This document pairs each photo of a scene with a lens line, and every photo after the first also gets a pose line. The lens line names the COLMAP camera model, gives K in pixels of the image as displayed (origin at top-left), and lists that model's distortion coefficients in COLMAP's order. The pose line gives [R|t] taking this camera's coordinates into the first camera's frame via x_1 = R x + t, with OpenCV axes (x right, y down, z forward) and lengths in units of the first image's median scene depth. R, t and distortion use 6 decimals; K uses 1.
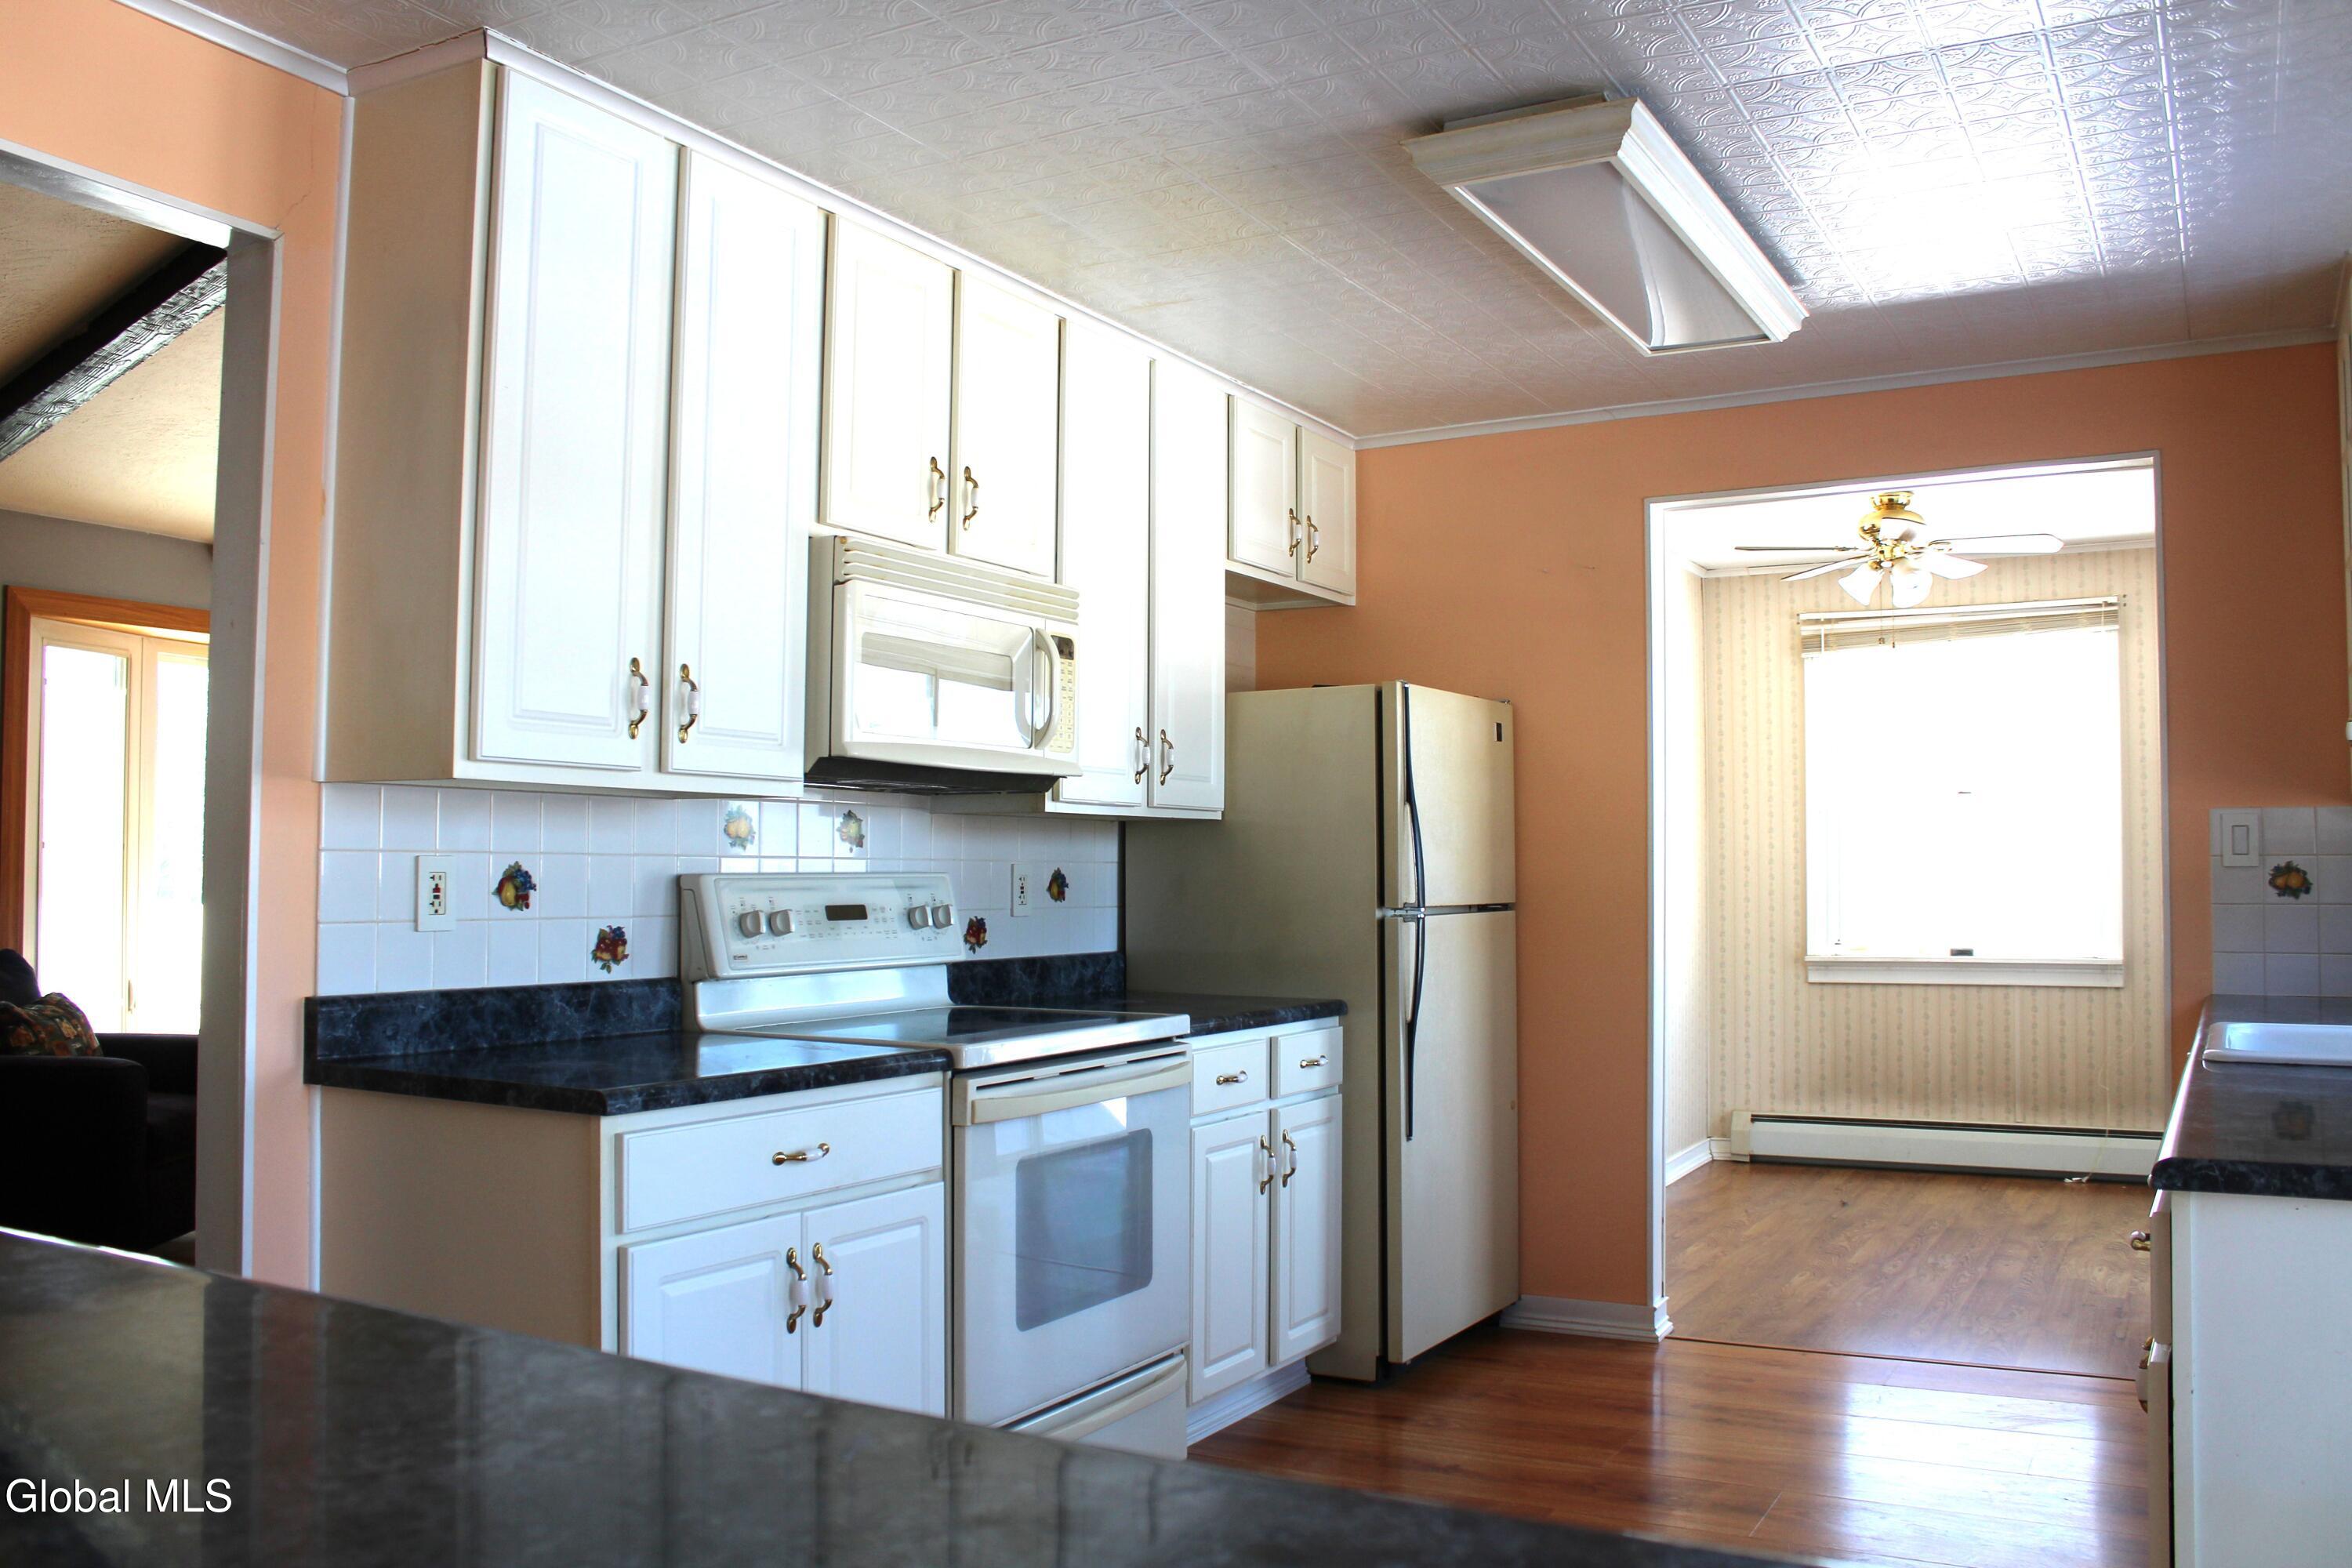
lens RADIAL K [[1963.0, 0, 1176.0], [0, 1963.0, 784.0], [0, 0, 1]] dist [-0.170029, 0.156283]
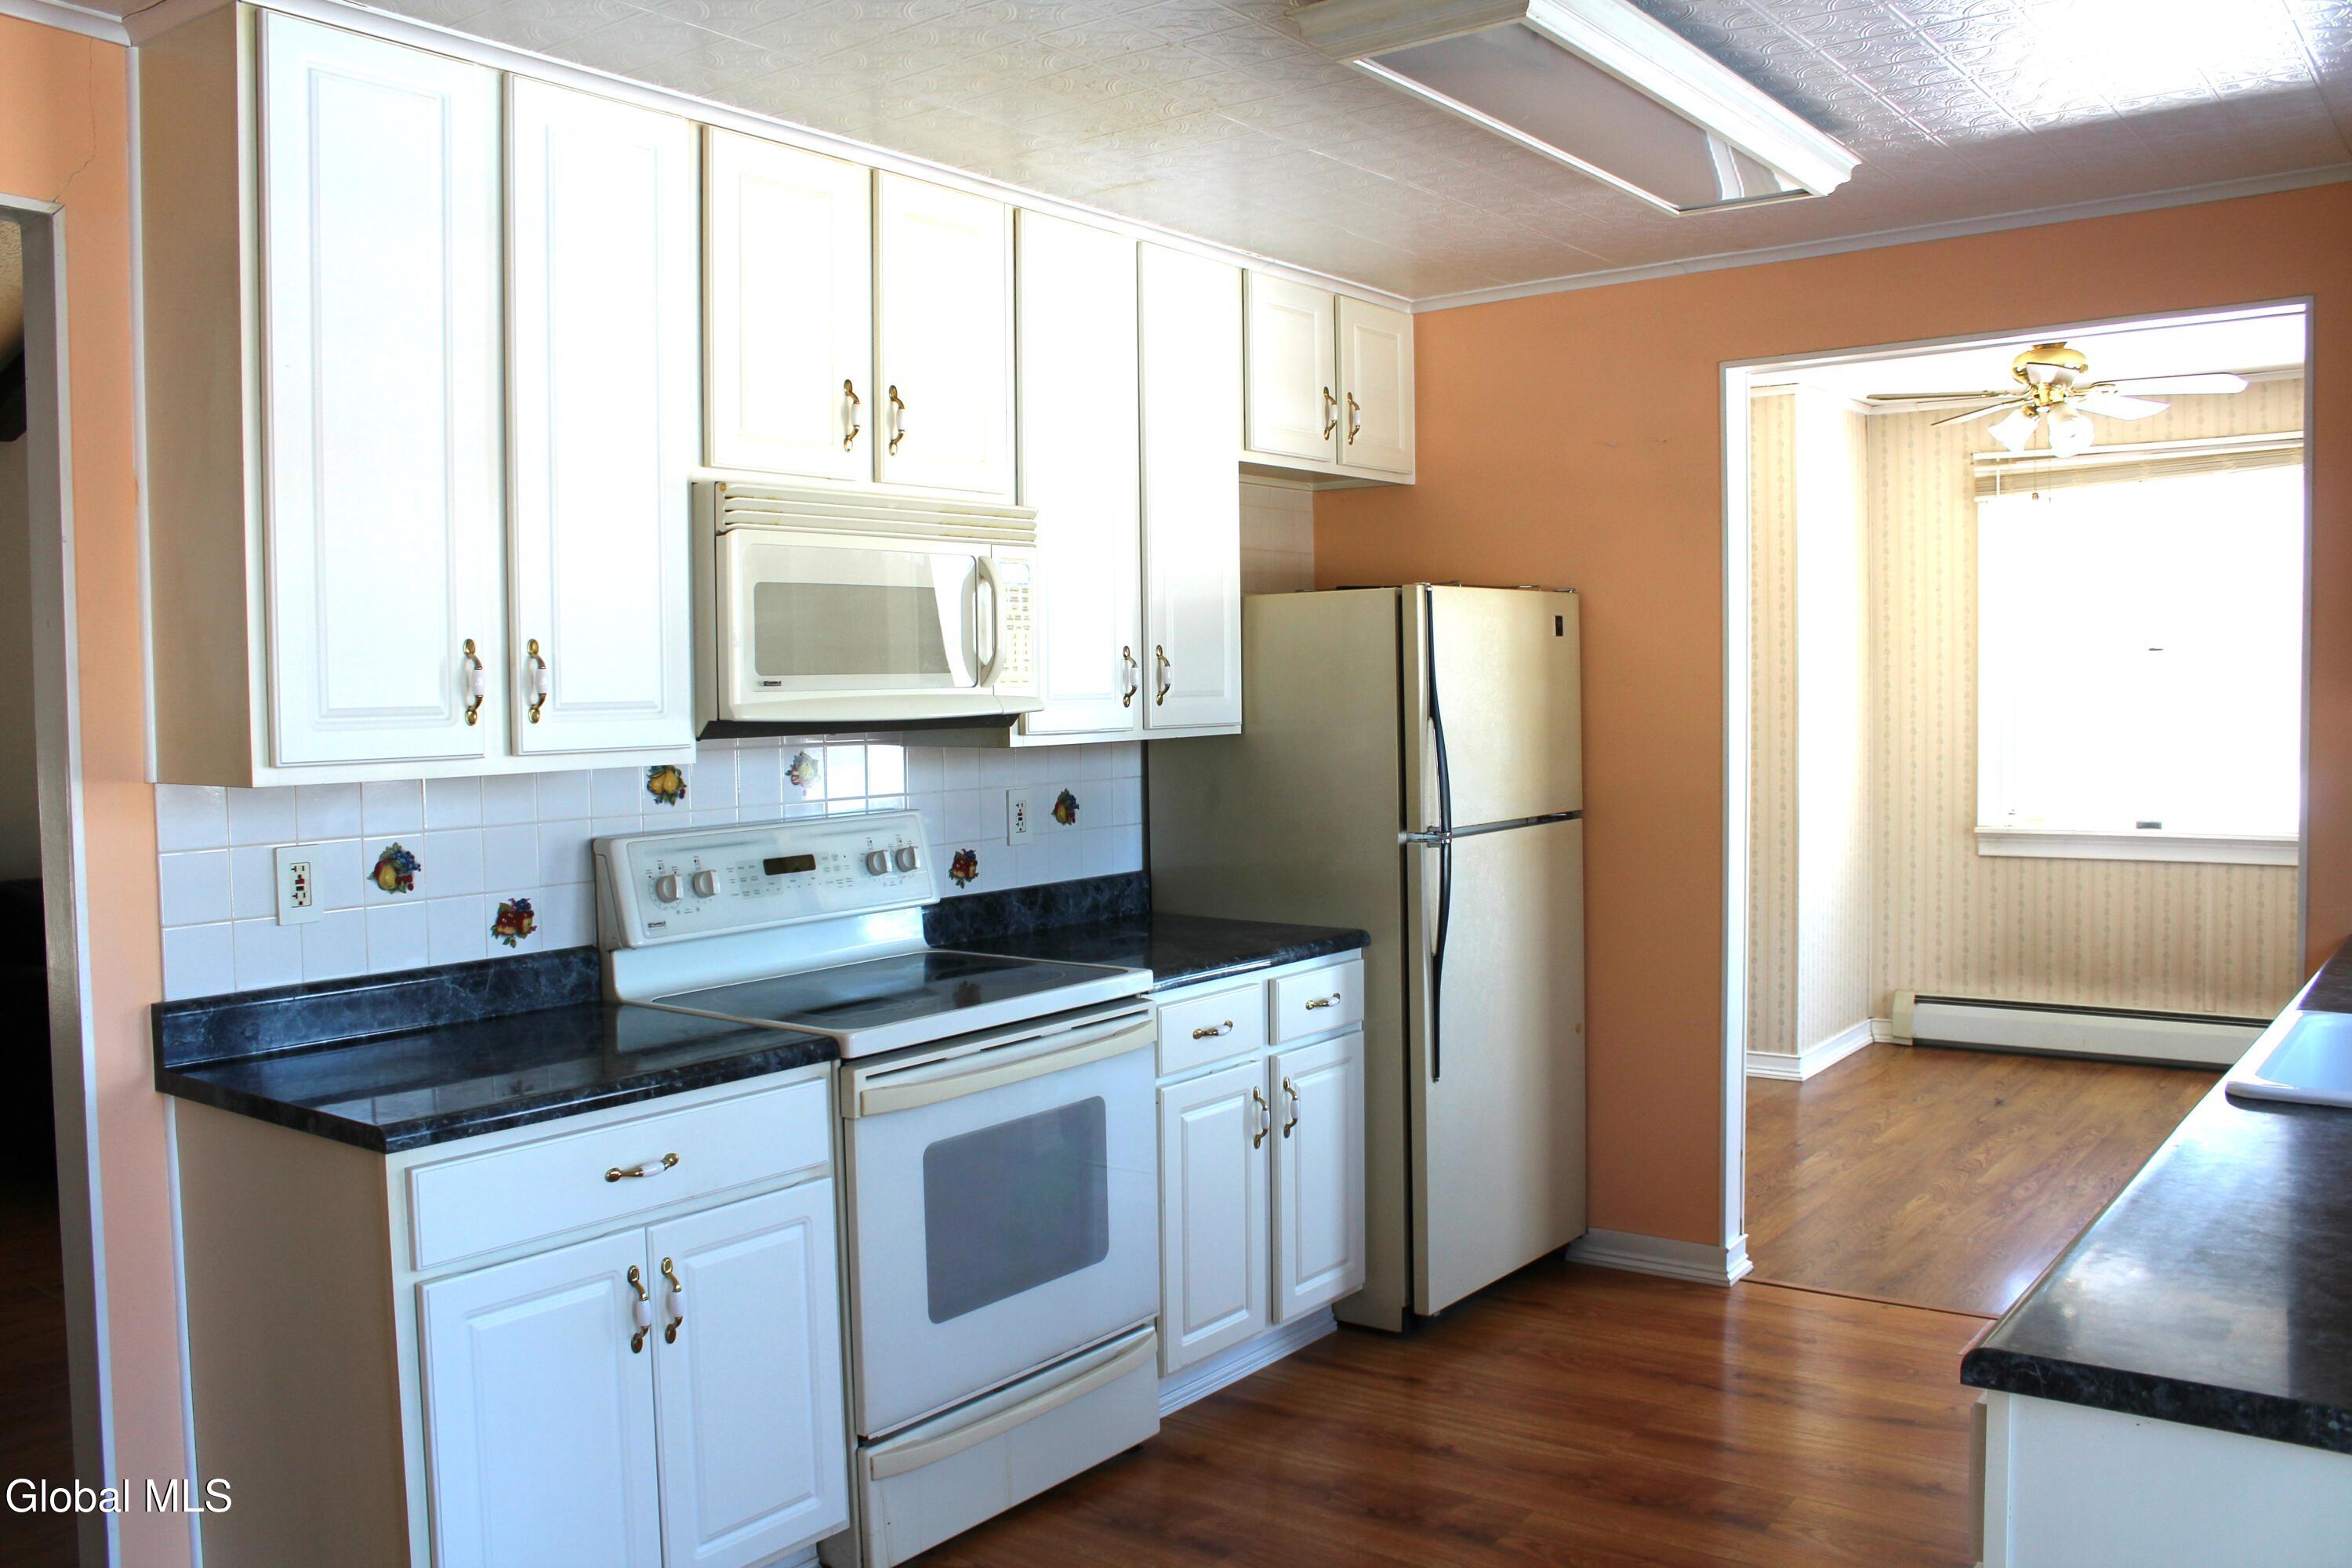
lens RADIAL K [[1963.0, 0, 1176.0], [0, 1963.0, 784.0], [0, 0, 1]] dist [-0.170029, 0.156283]
pose [[0.990524, -0.011110, -0.136893, 0.127715], [0.024615, 0.994945, 0.097357, -0.052727], [0.135119, -0.099804, 0.985790, 0.080978]]
